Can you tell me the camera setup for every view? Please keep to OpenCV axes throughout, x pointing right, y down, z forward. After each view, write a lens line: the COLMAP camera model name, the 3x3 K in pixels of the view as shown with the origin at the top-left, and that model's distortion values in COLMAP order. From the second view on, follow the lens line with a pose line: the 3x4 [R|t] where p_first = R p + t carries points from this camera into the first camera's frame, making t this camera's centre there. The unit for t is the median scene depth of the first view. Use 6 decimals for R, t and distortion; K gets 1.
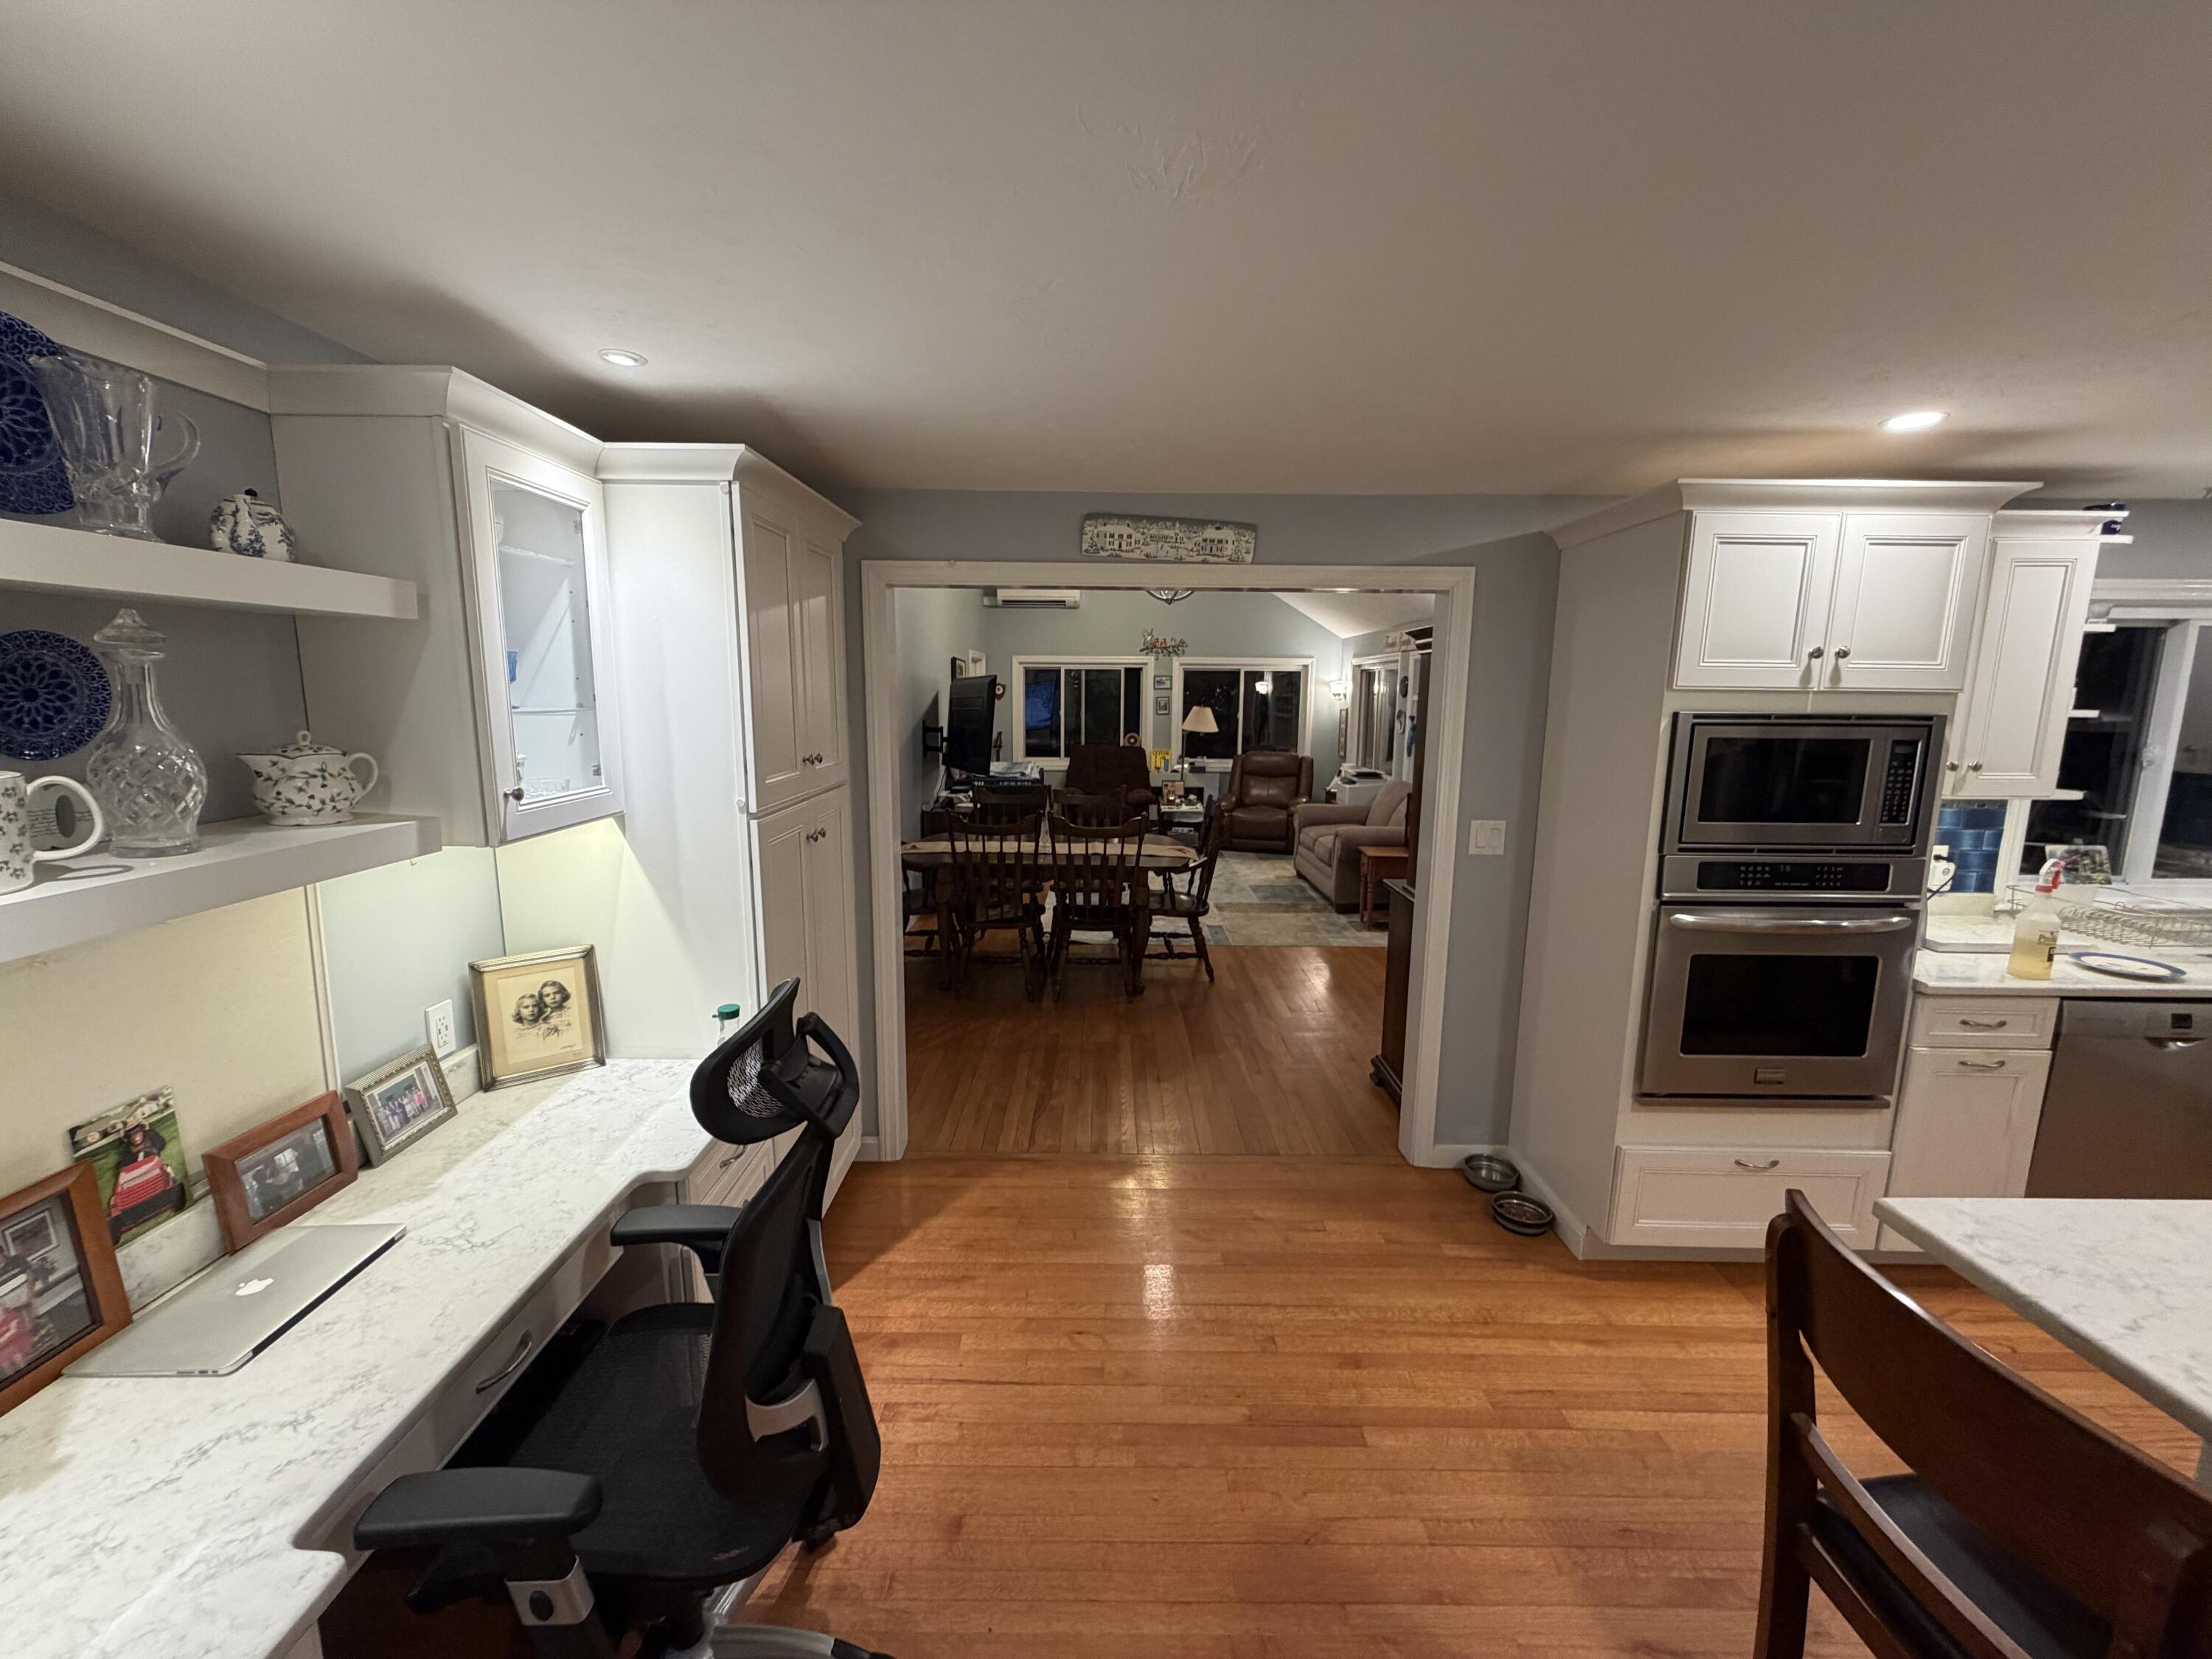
lens RADIAL K [[881.3, 0, 1100.2], [0, 881.3, 823.7], [0, 0, 1]] dist [0.001769, -0.000166]
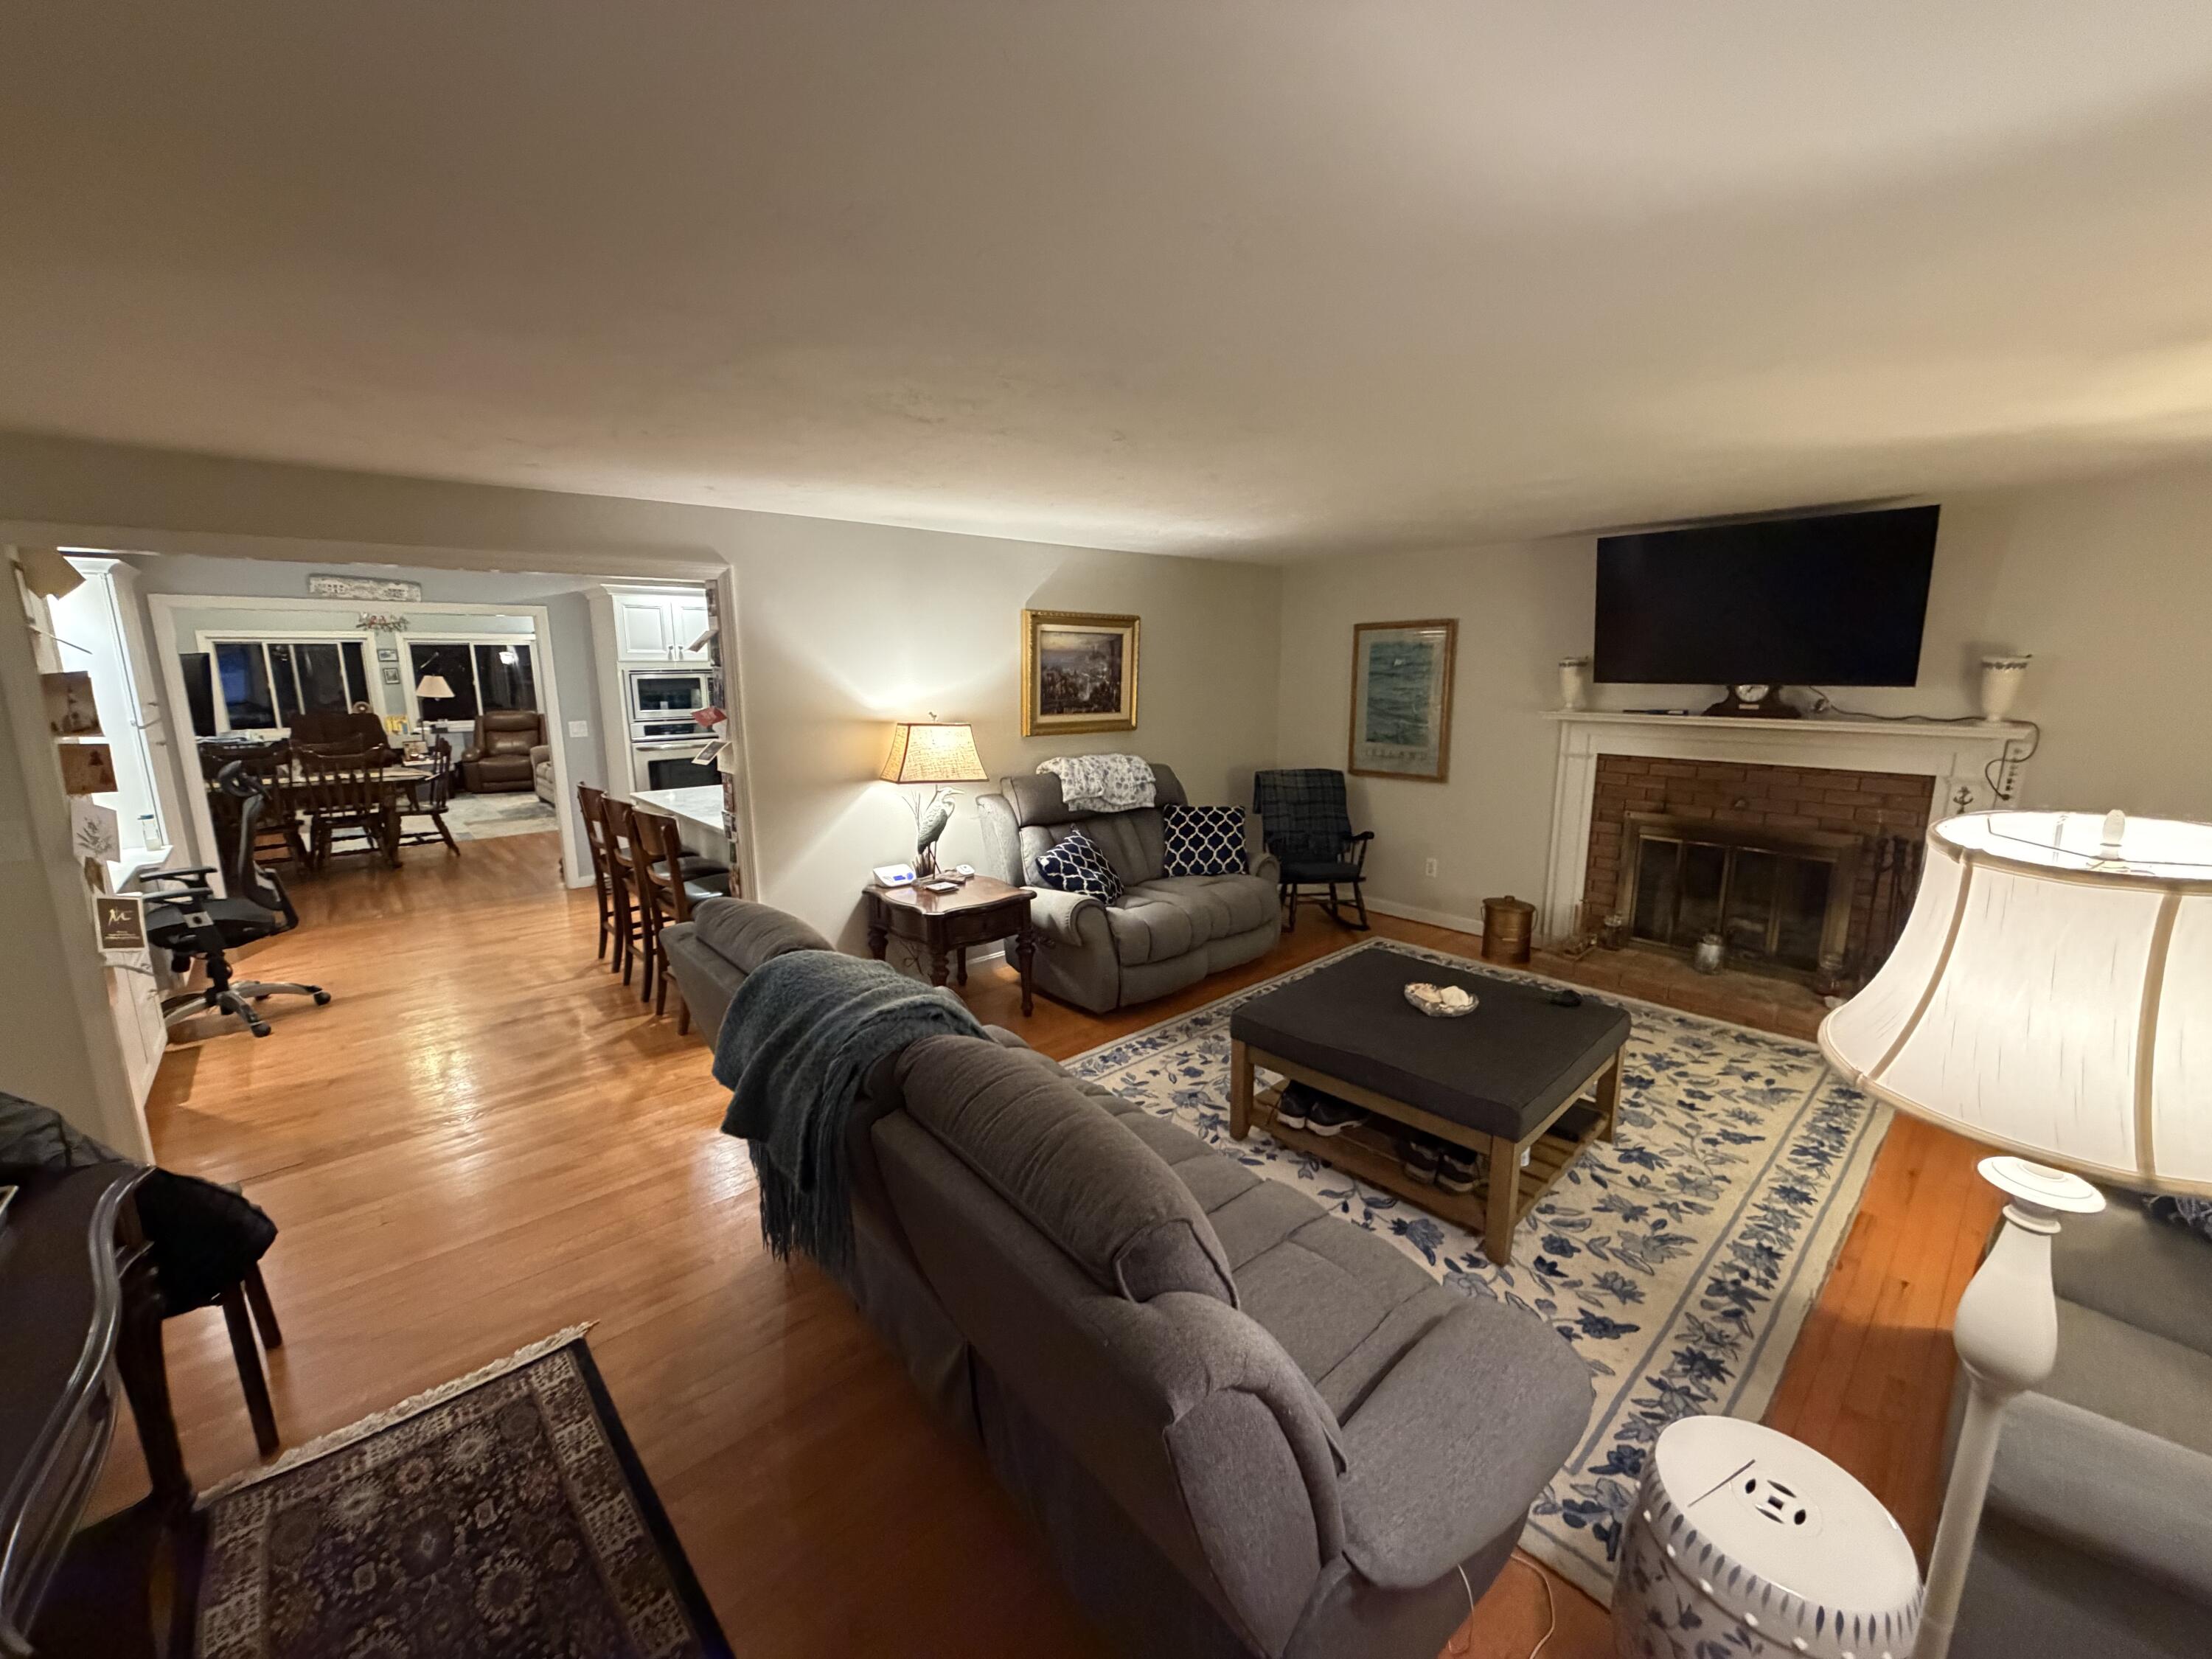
lens RADIAL K [[881.3, 0, 1092.1], [0, 881.3, 828.4], [0, 0, 1]] dist [0.001769, -0.000166]
pose [[0.747826, -0.139066, 0.649167, -0.029537], [0.111265, 0.990238, 0.083955, 0.101861], [-0.654505, 0.009446, 0.755999, -0.697526]]
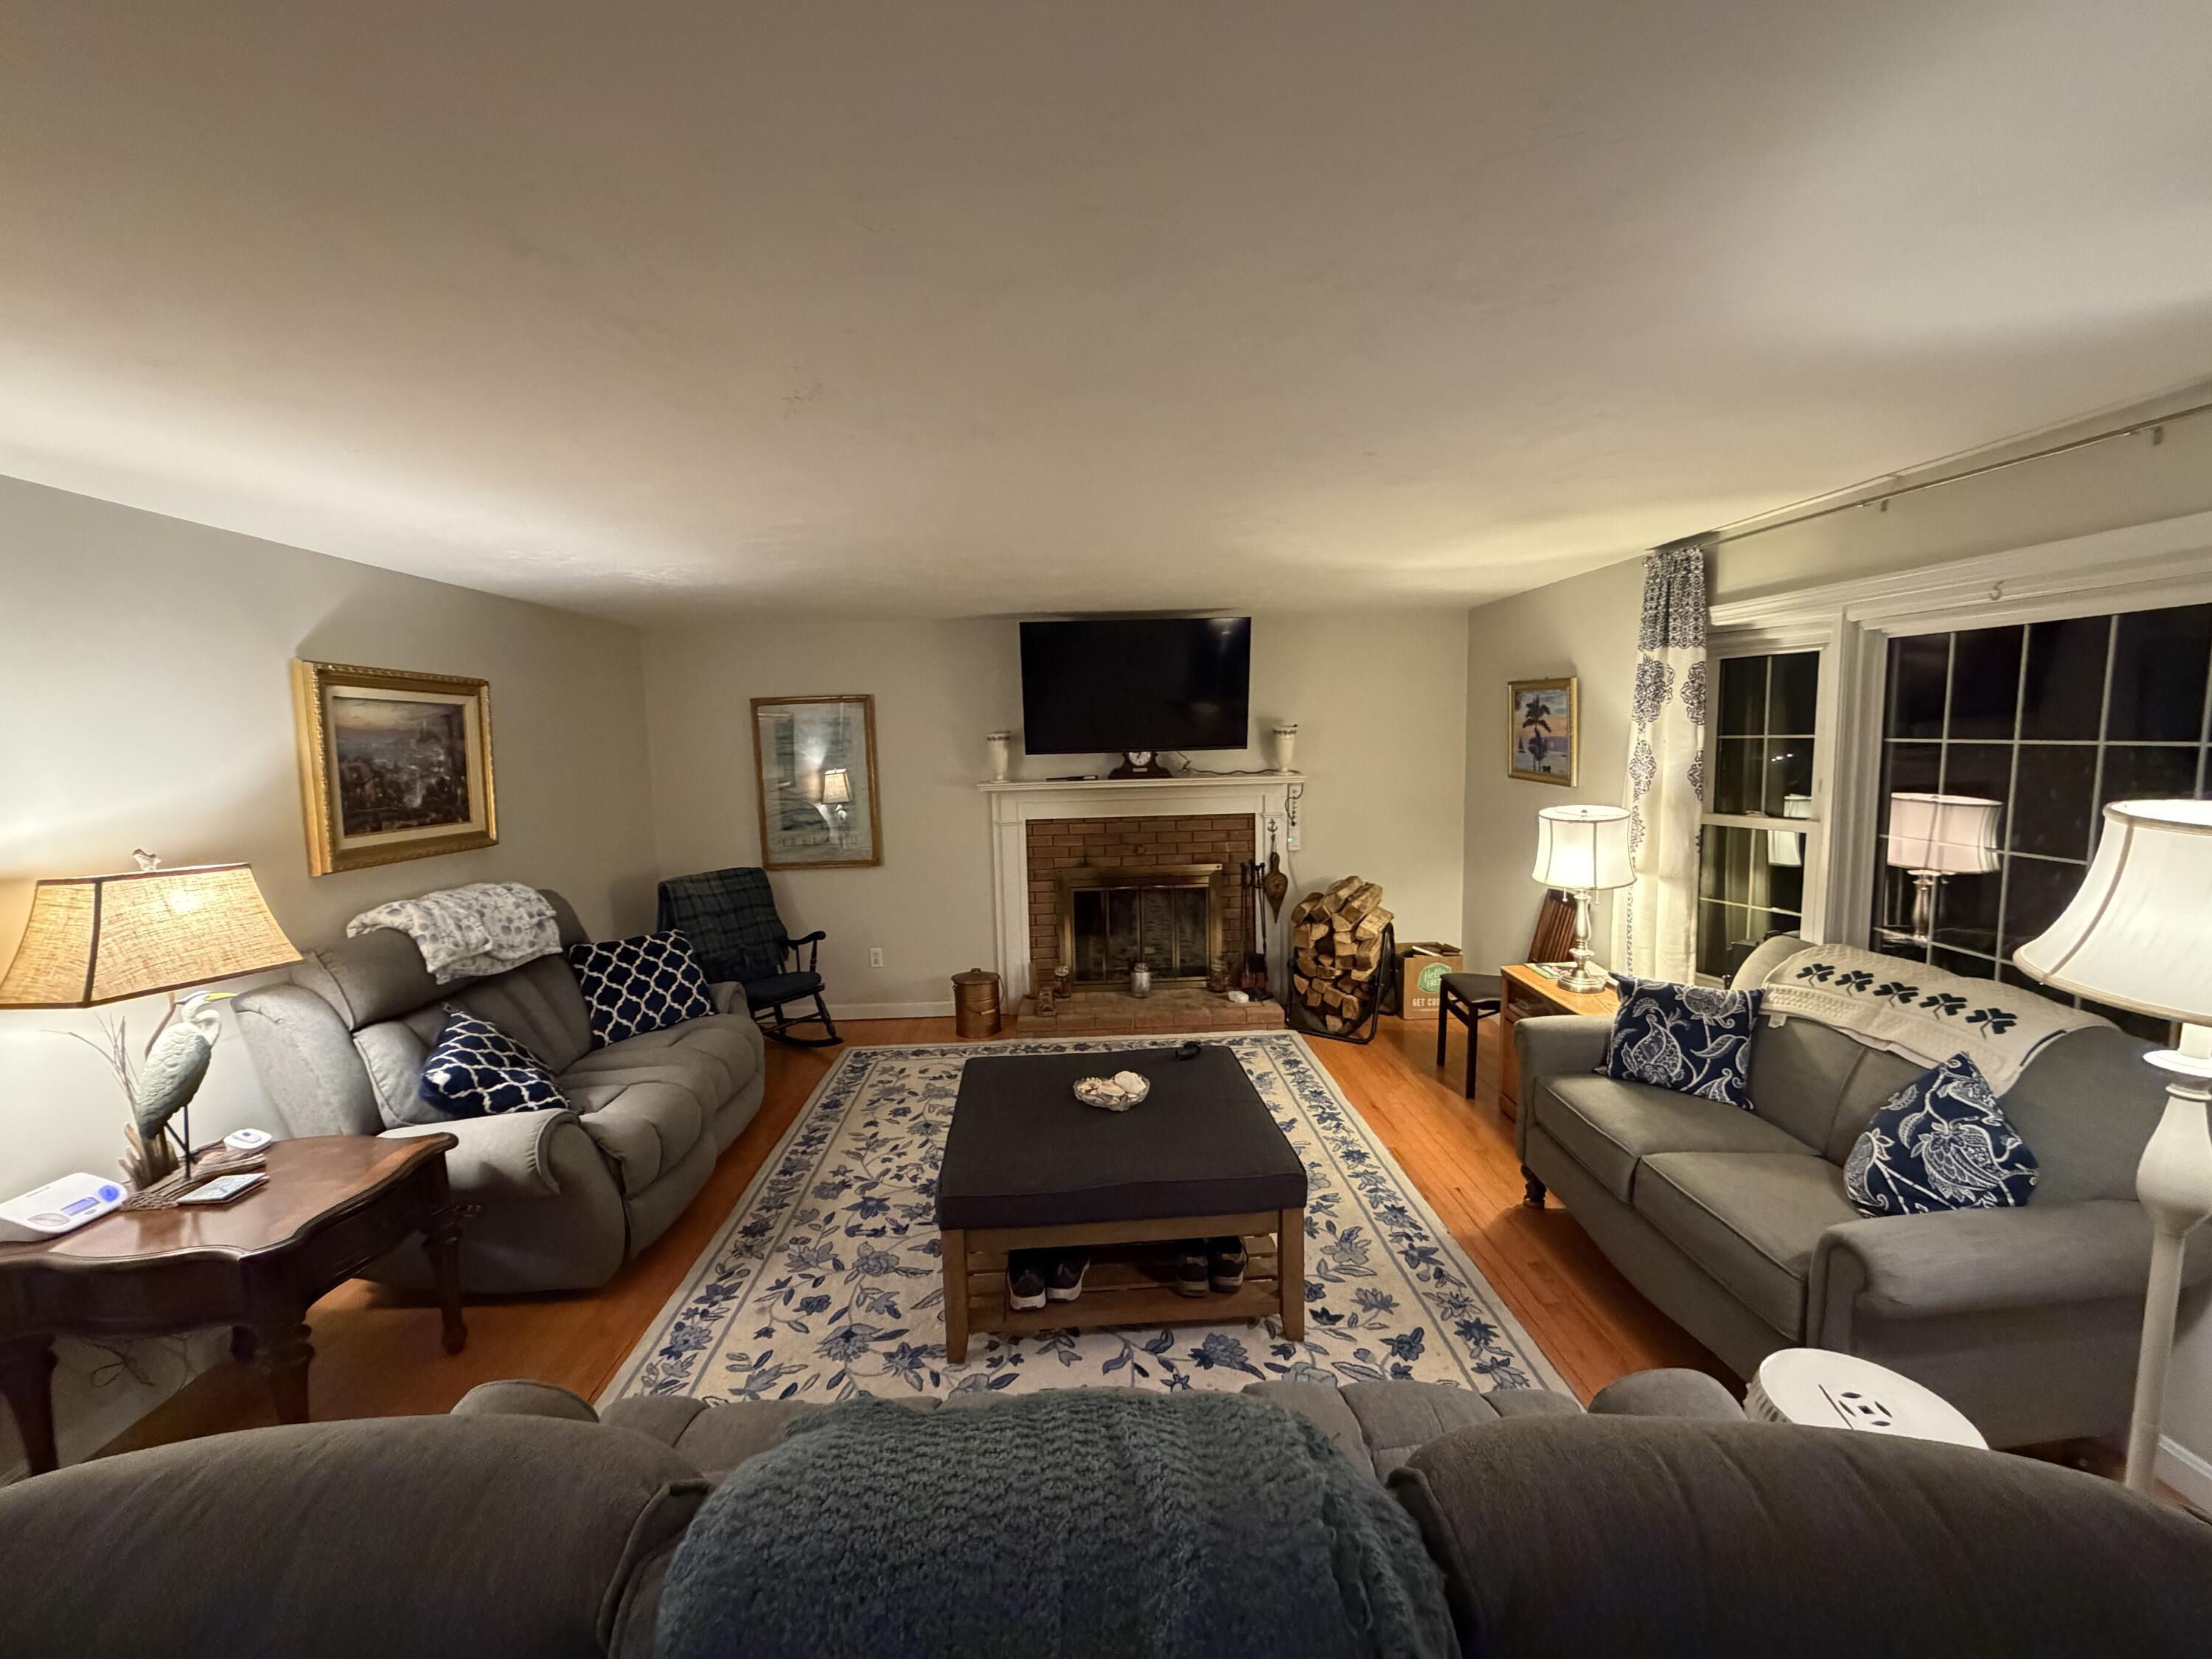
lens RADIAL K [[881.3, 0, 1100.1], [0, 881.3, 829.3], [0, 0, 1]] dist [0.001769, -0.000166]
pose [[-0.028532, -0.117980, 0.992606, 0.001328], [0.171491, 0.977710, 0.121139, 0.037870], [-0.984772, 0.173679, -0.007663, -0.215273]]
